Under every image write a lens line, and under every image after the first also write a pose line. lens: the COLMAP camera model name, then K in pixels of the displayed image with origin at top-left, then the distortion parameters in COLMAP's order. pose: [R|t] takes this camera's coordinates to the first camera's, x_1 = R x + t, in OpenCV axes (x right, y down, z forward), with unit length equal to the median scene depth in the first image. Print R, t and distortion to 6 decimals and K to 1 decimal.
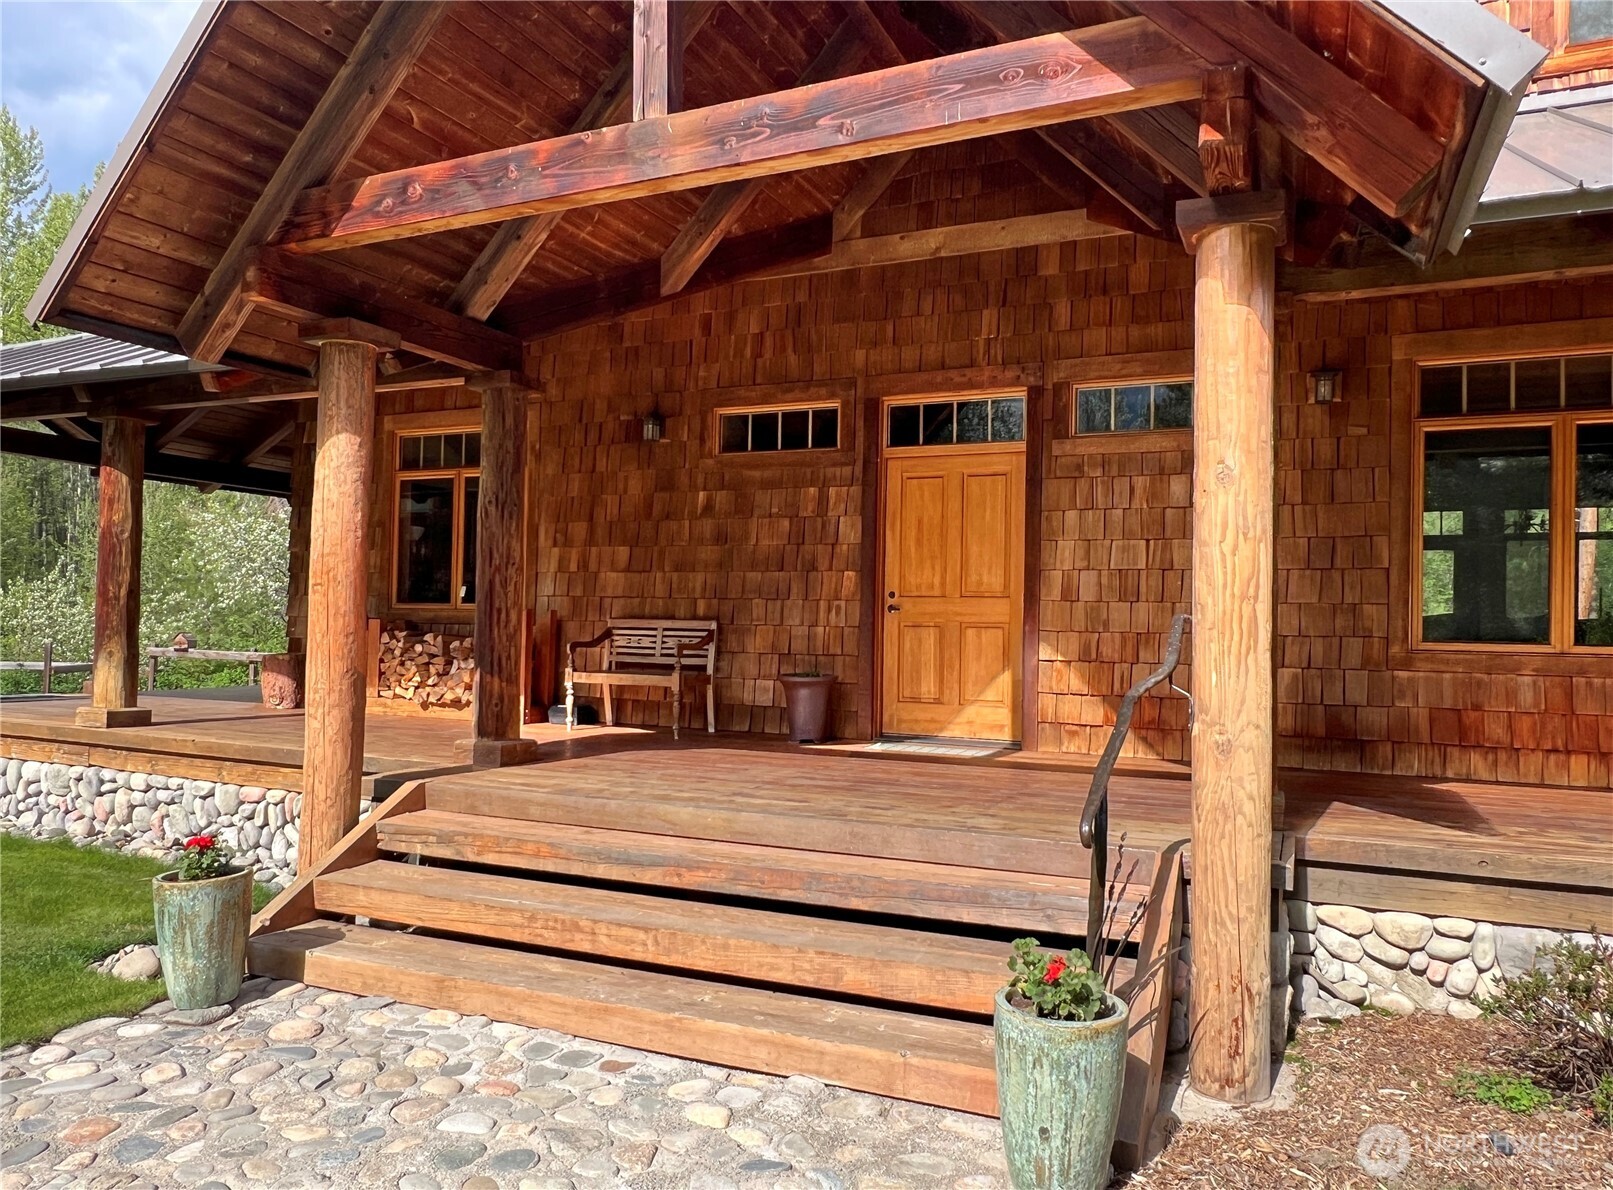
lens RADIAL K [[1122.6, 0, 804.8], [0, 1122.6, 610.4], [0, 0, 1]] dist [0.003467, 0.001917]
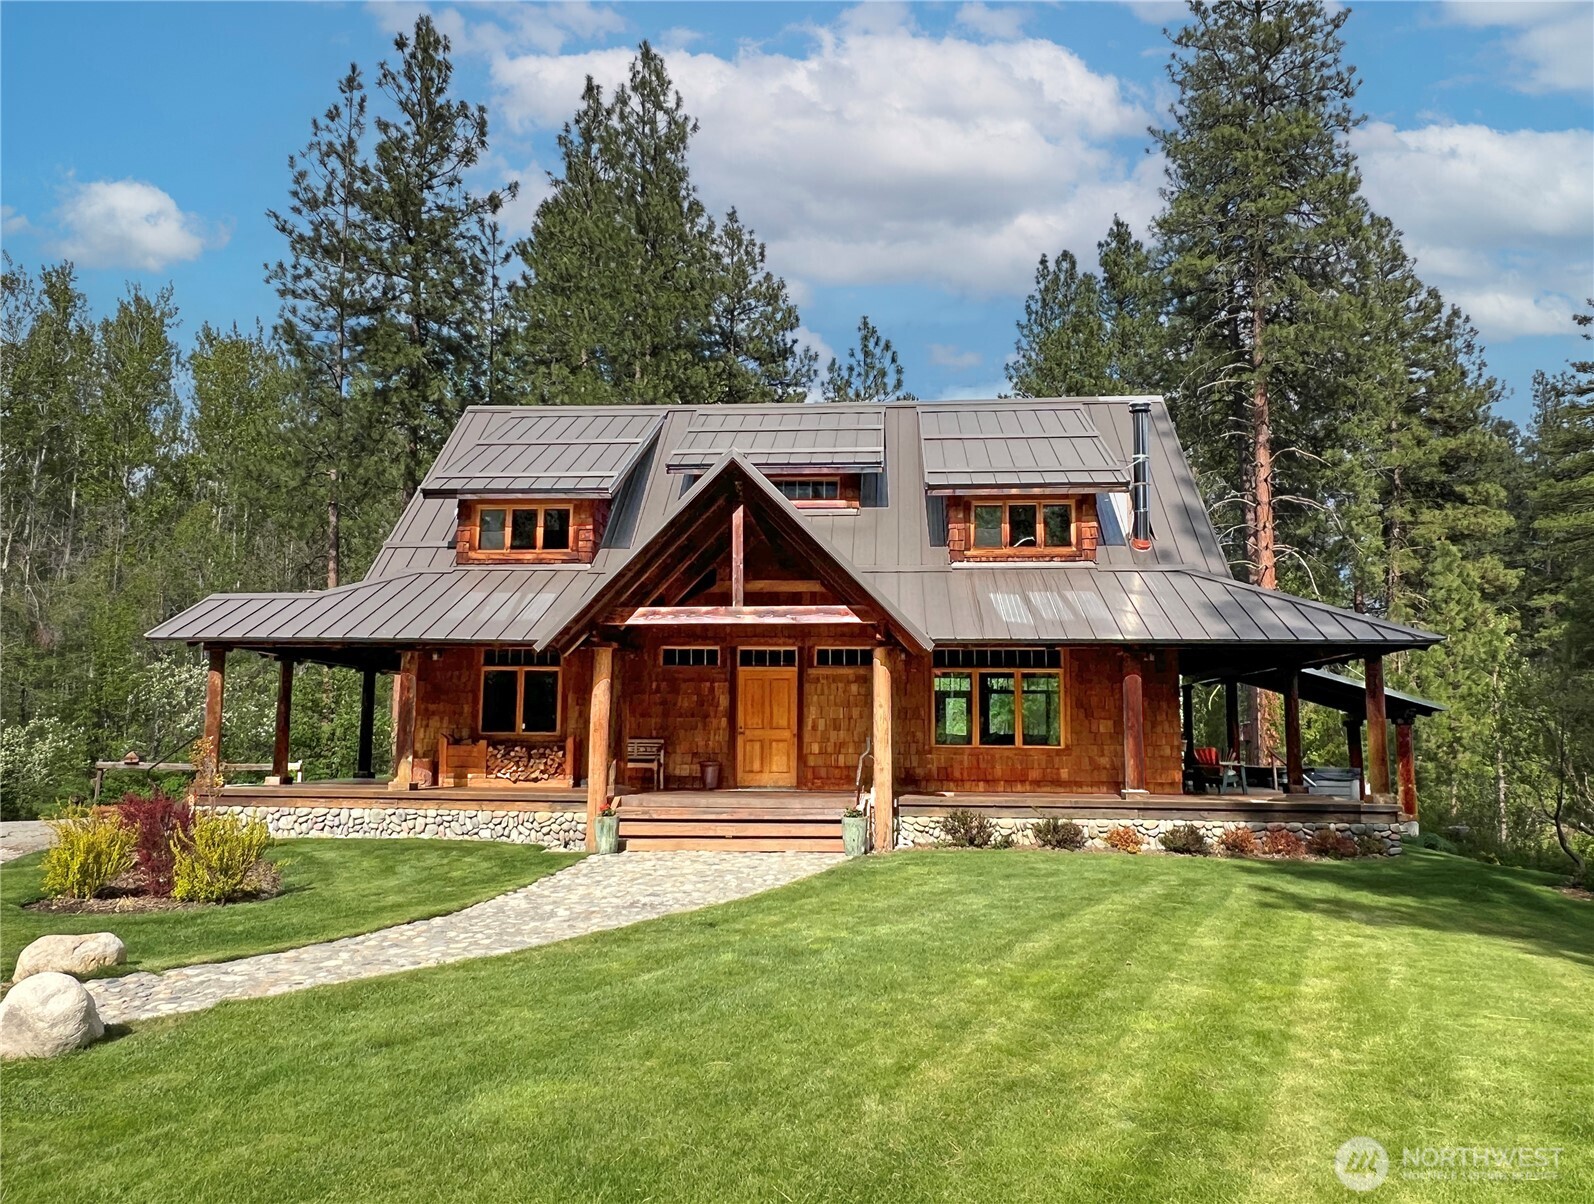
lens RADIAL K [[1114.4, 0, 794.0], [0, 1114.4, 598.0], [0, 0, 1]] dist [0.009977, 0.000789]
pose [[0.946949, 0.030460, 0.319938, -0.607957], [0.004764, 0.994059, -0.108740, -0.031368], [-0.321349, 0.104496, 0.941178, -1.362355]]
